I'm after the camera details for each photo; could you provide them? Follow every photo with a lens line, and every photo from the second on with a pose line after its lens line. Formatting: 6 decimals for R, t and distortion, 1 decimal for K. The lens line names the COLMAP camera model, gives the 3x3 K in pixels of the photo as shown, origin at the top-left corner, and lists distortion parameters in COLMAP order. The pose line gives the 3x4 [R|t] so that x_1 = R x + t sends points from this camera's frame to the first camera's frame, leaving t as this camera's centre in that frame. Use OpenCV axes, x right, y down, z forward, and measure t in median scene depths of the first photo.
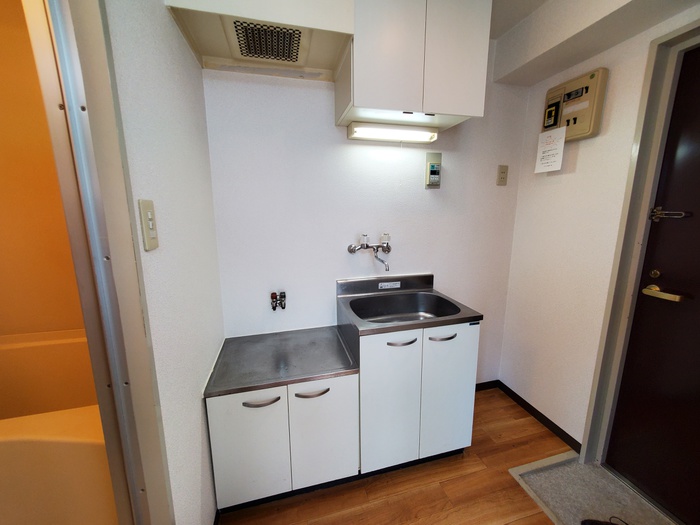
lens RADIAL K [[276.8, 0, 352.3], [0, 276.8, 259.0], [0, 0, 1]] dist [0.005850, -0.000362]
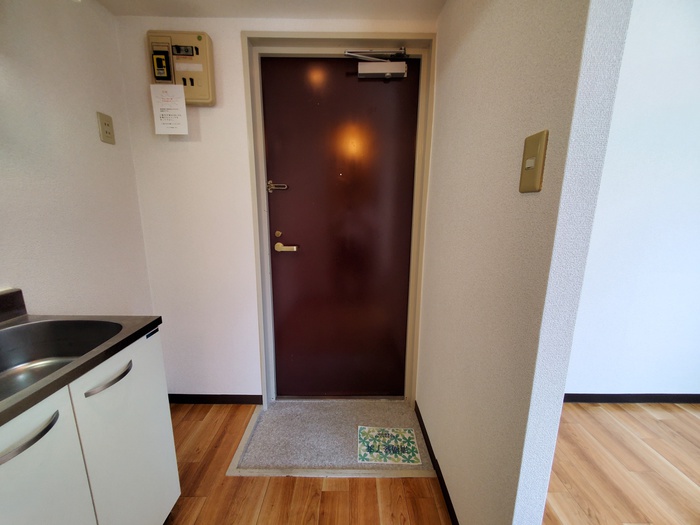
lens RADIAL K [[276.8, 0, 351.8], [0, 276.8, 258.2], [0, 0, 1]] dist [0.005850, -0.000362]
pose [[0.252359, -0.177651, 0.951186, -0.048991], [0.161530, 0.976943, 0.139606, 0.033040], [-0.954056, 0.118415, 0.275236, 0.292275]]
